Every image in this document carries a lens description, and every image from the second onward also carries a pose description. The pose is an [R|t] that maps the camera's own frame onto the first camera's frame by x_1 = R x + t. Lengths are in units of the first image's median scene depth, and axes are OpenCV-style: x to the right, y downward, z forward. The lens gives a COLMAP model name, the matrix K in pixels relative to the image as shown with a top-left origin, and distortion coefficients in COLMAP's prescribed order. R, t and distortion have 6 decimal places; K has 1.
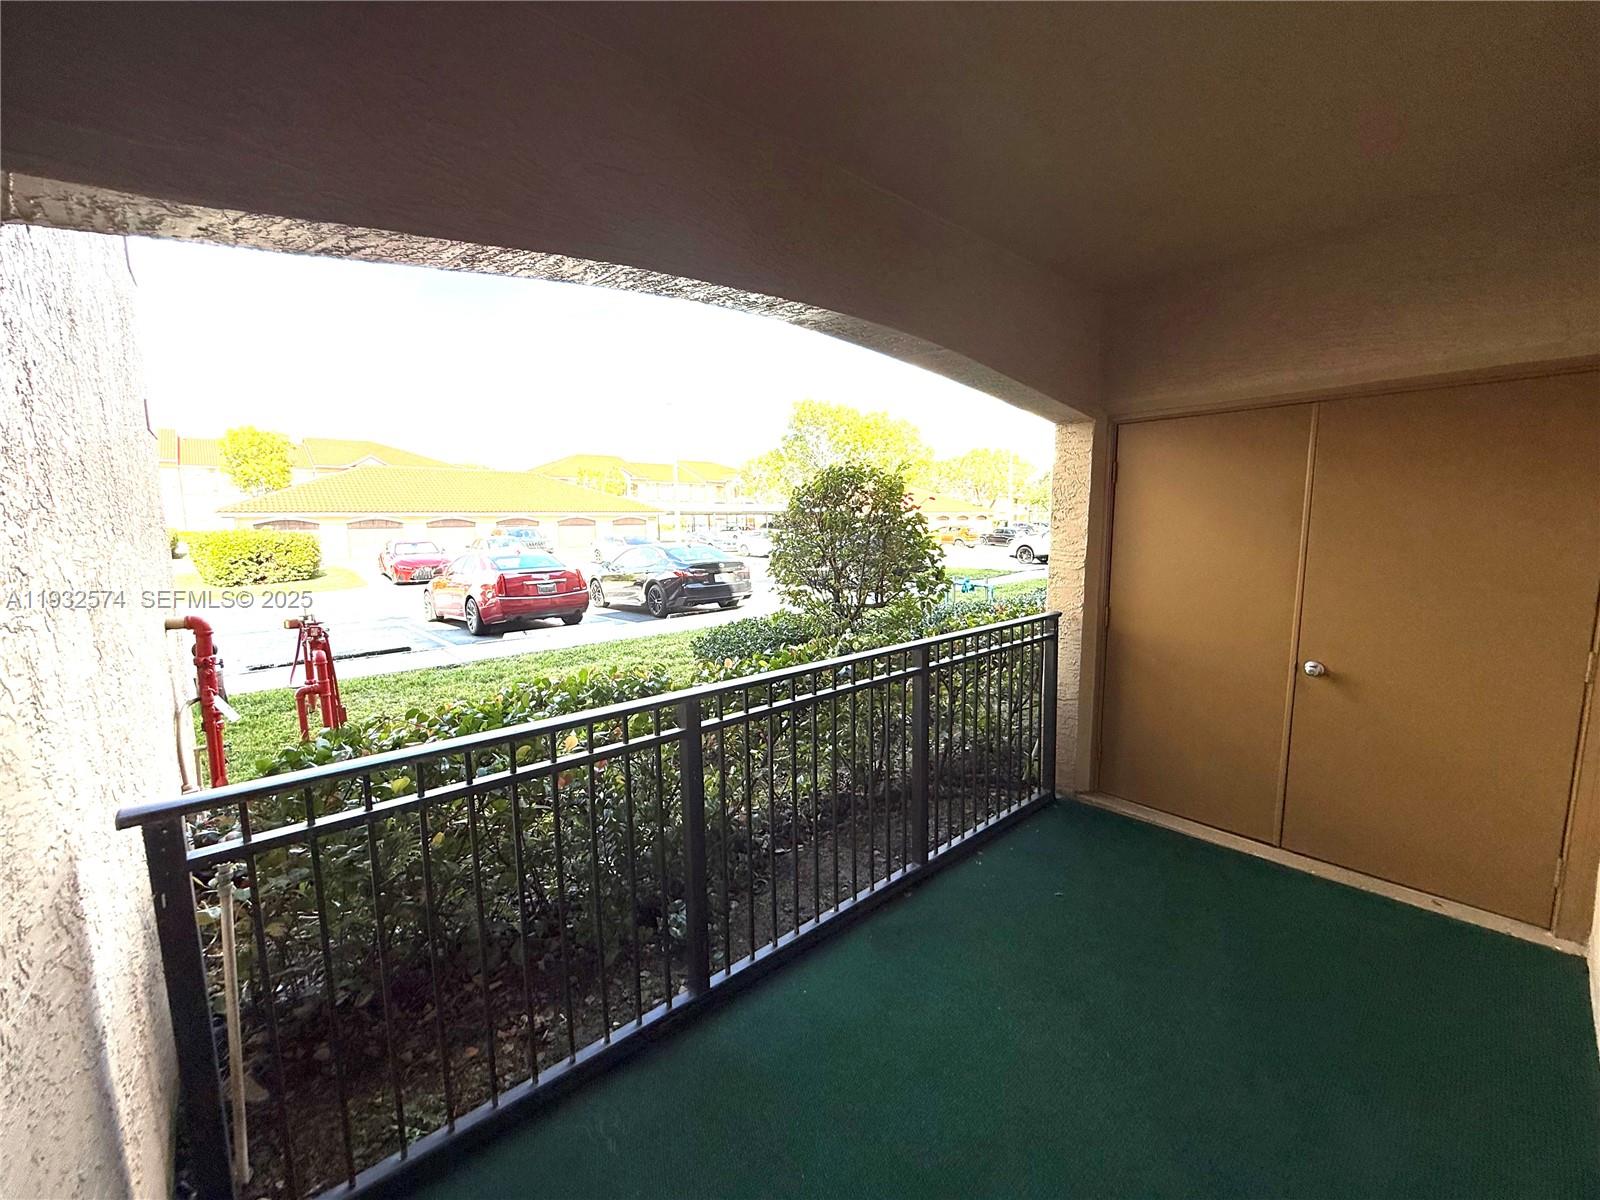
lens RADIAL K [[641.5, 0, 798.2], [0, 641.5, 597.6], [0, 0, 1]] dist [0.001812, 0.000373]
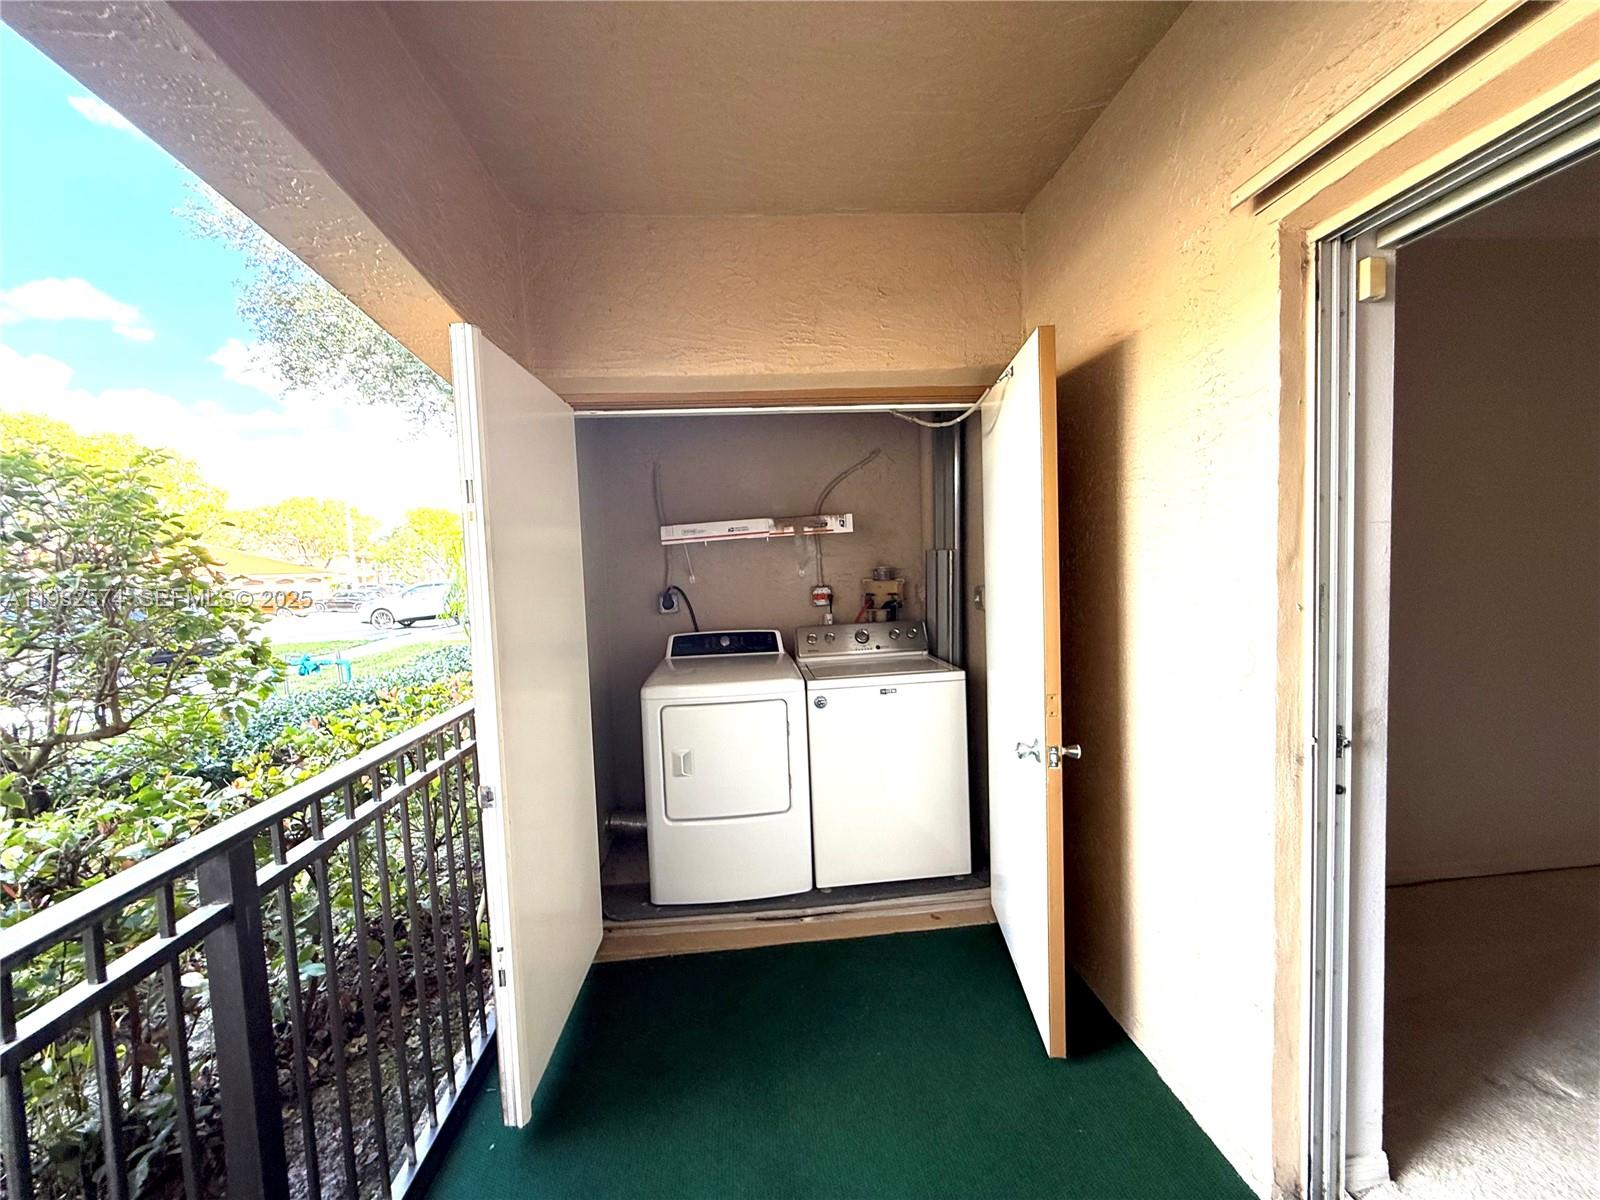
lens RADIAL K [[641.5, 0, 798.2], [0, 641.5, 597.6], [0, 0, 1]] dist [0.001812, 0.000373]
pose [[0.602230, -0.057837, 0.796225, 0.053775], [0.129922, 0.991176, -0.026270, -0.008000], [-0.787680, 0.119268, 0.604430, 0.254533]]
